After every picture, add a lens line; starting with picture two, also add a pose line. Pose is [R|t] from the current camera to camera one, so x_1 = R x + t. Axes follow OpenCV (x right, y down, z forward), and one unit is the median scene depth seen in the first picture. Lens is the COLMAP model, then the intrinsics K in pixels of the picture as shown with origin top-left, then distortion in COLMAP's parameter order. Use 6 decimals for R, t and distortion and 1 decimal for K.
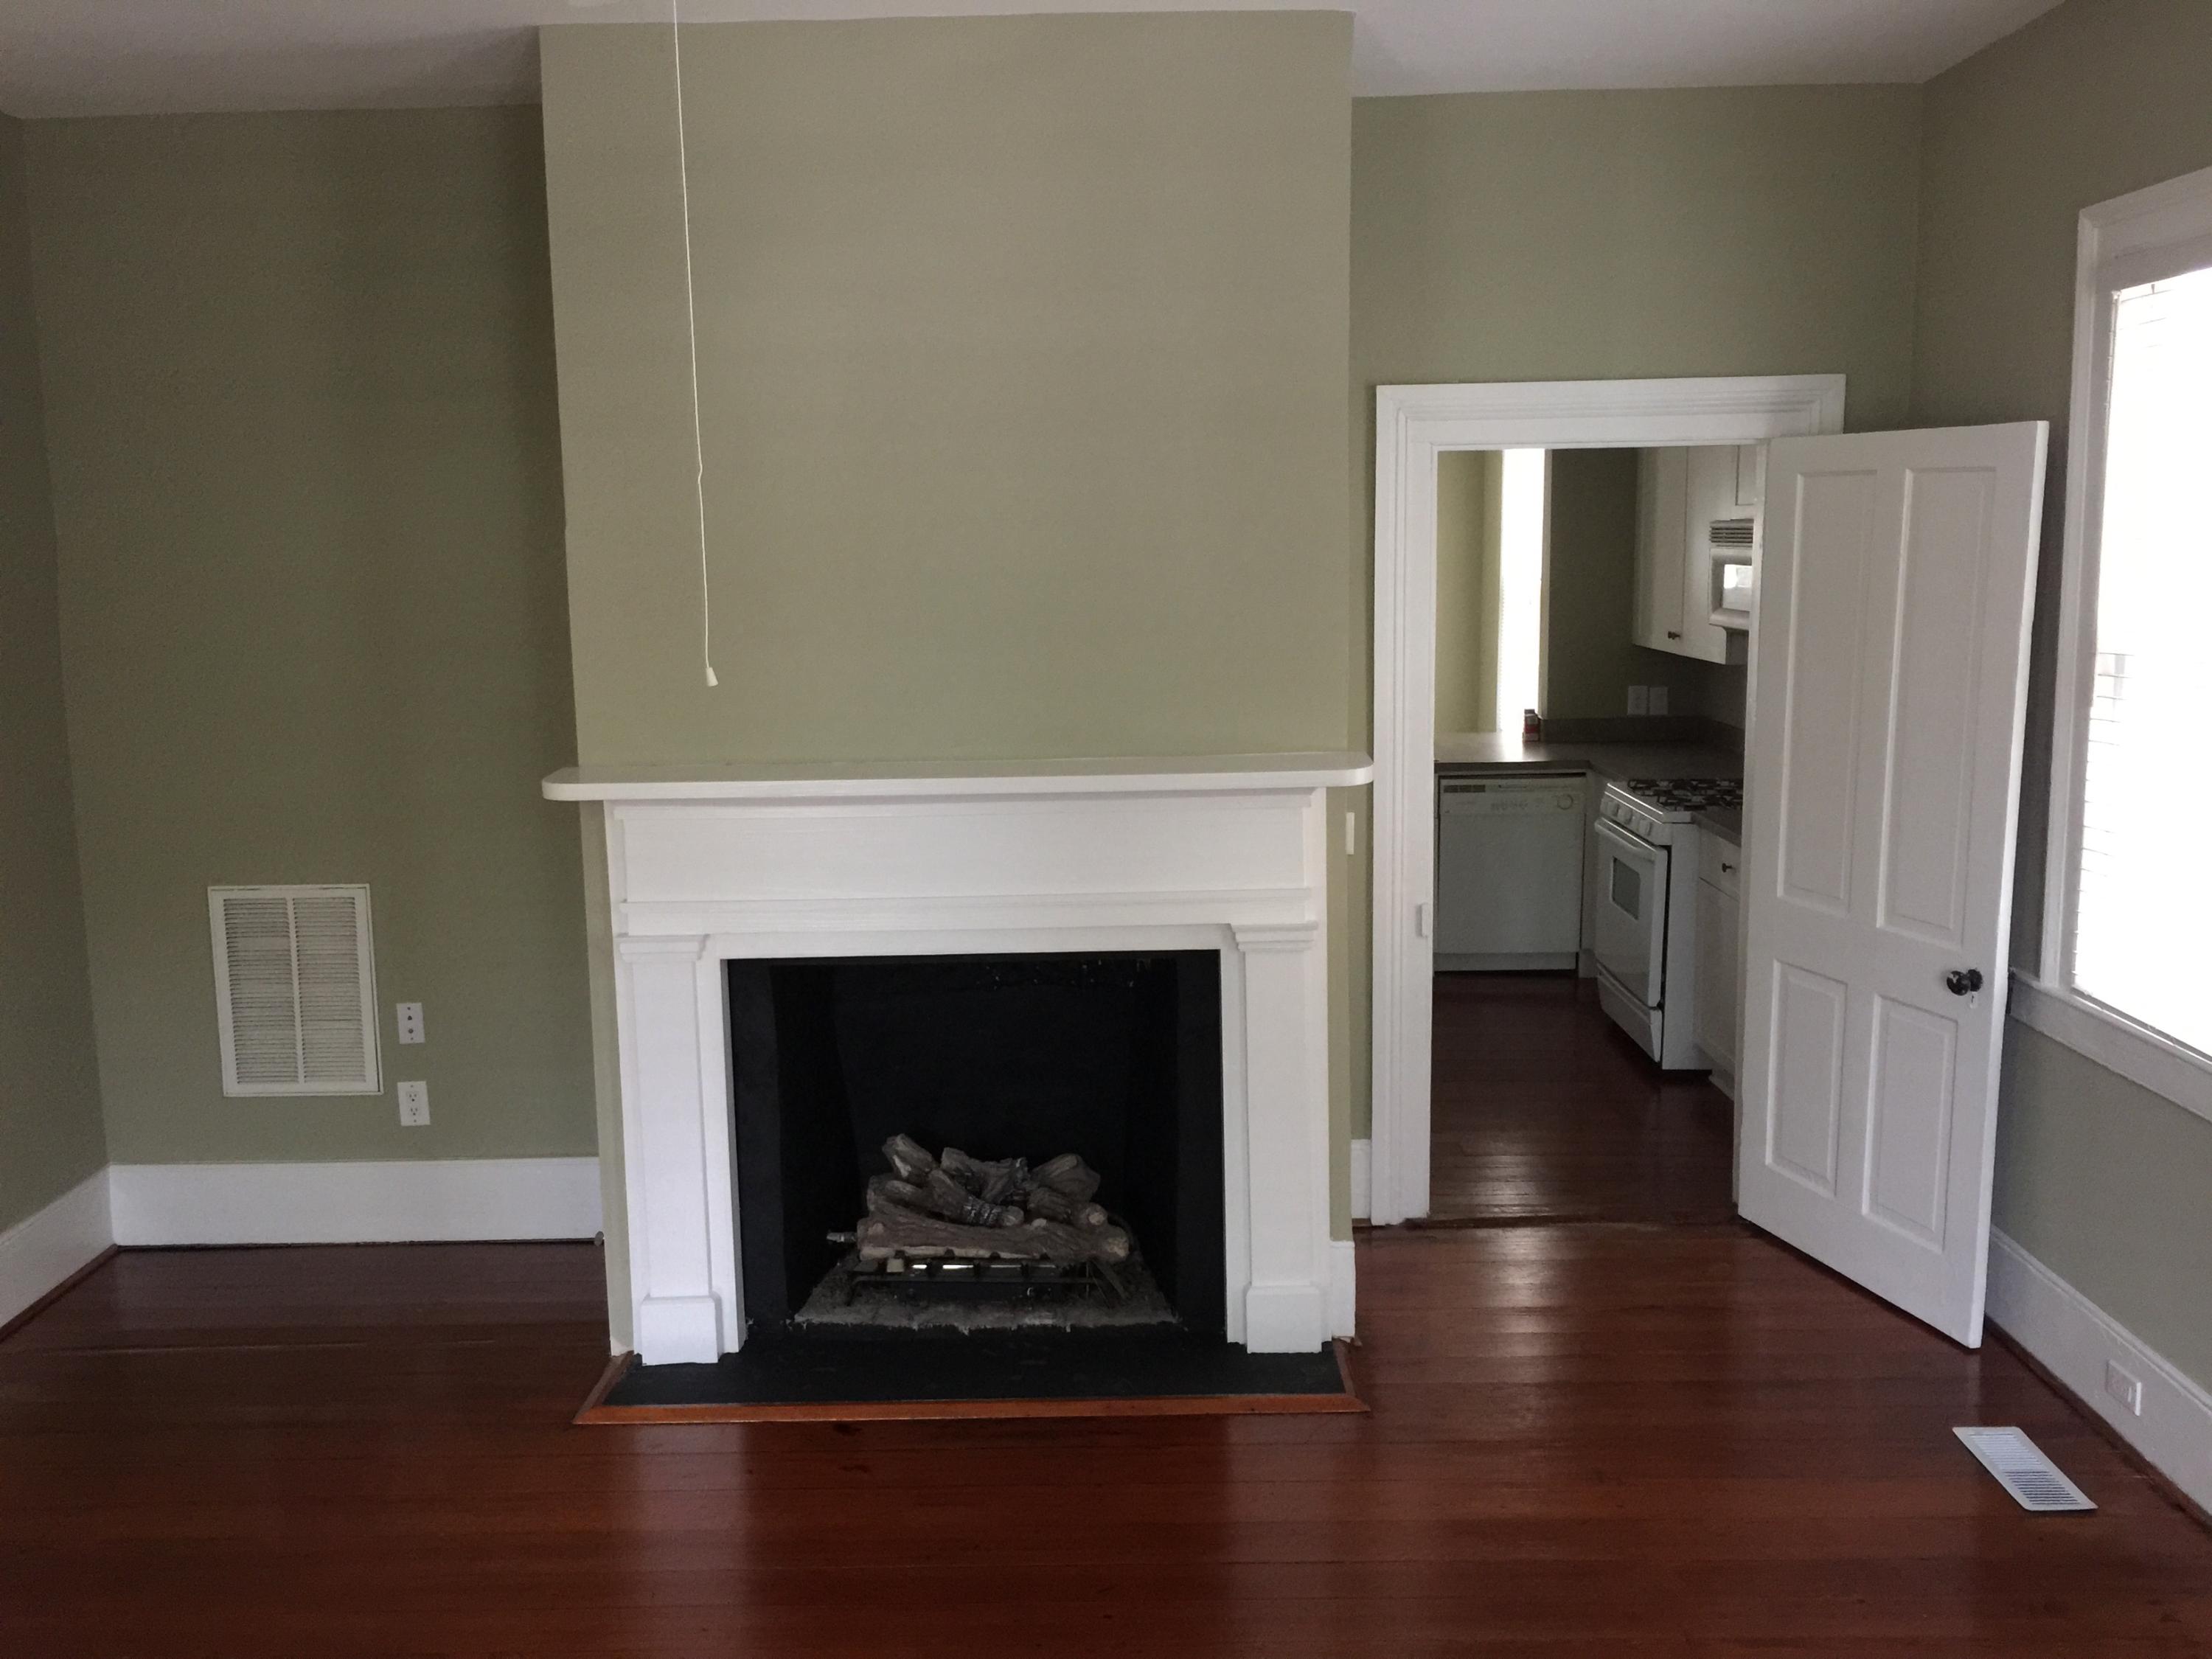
lens RADIAL K [[1869.9, 0, 1106.0], [0, 1869.9, 829.5], [0, 0, 1]] dist [0.046904, -0.074669]
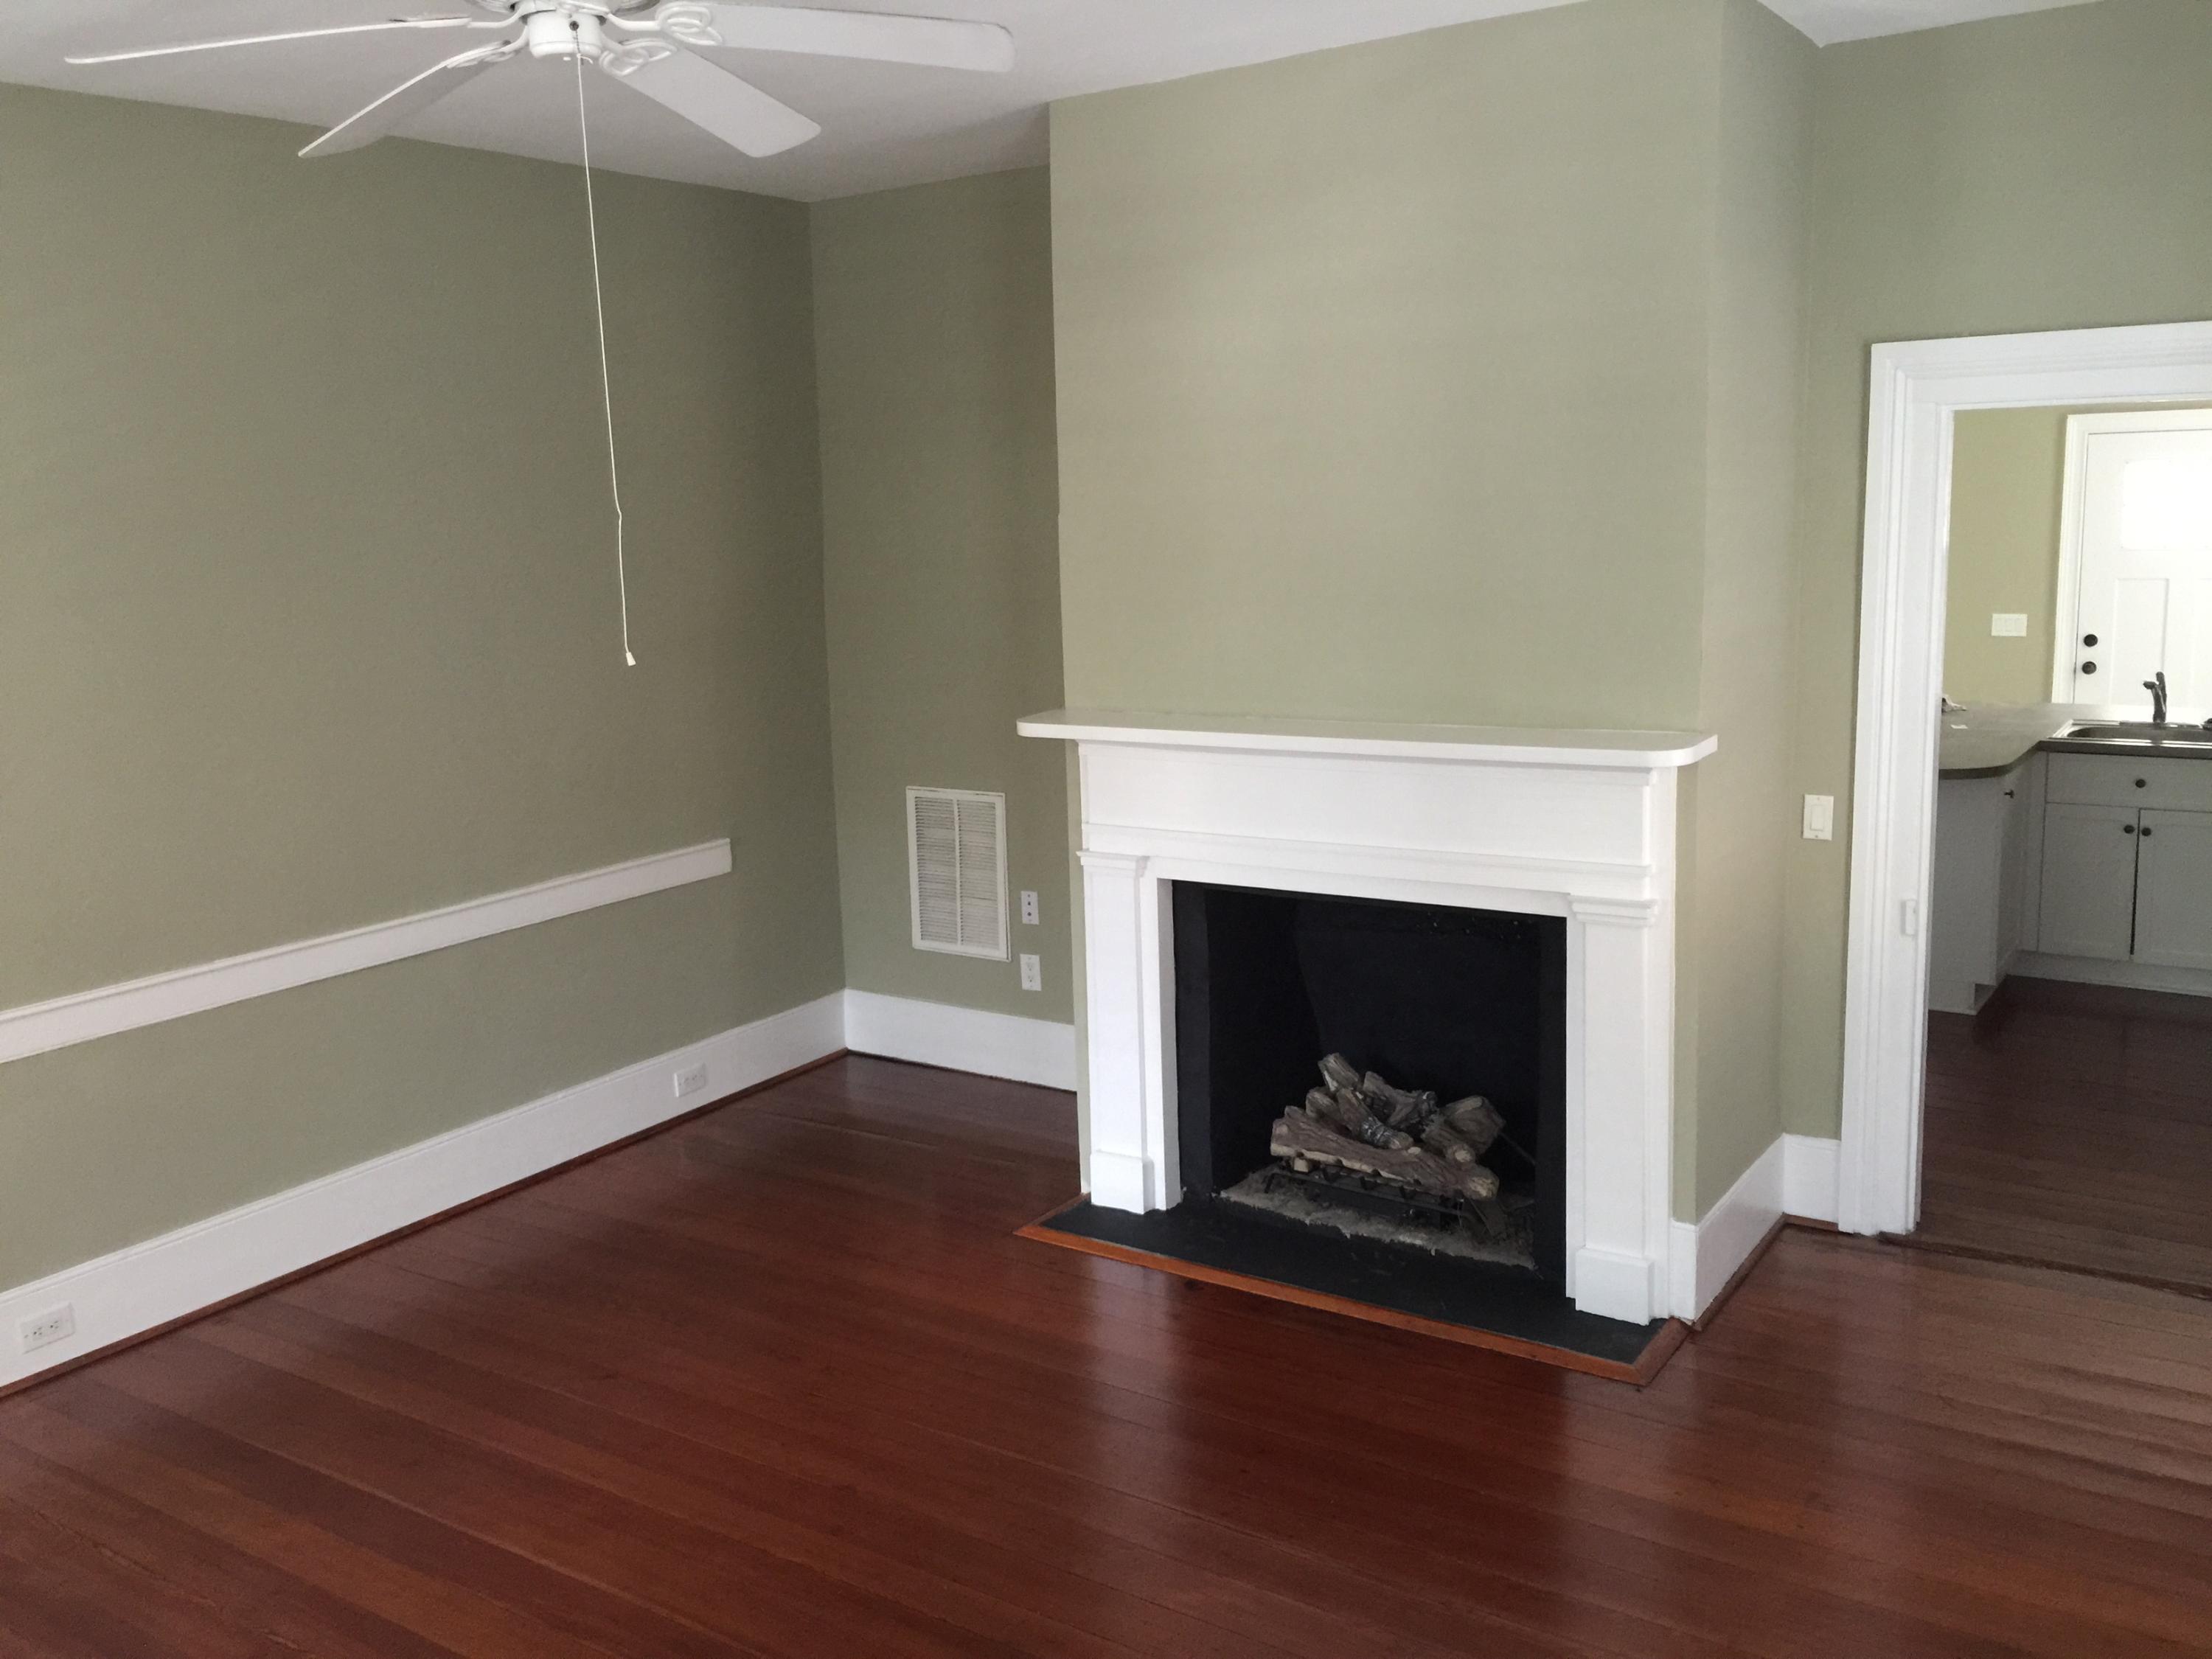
lens RADIAL K [[1845.5, 0, 1106.0], [0, 1845.5, 829.5], [0, 0, 1]] dist [0.056691, 0.000873]
pose [[0.835543, 0.086283, -0.542607, 0.376598], [-0.065939, 0.996201, 0.056874, -0.024319], [0.545454, -0.011742, 0.838059, 0.005709]]
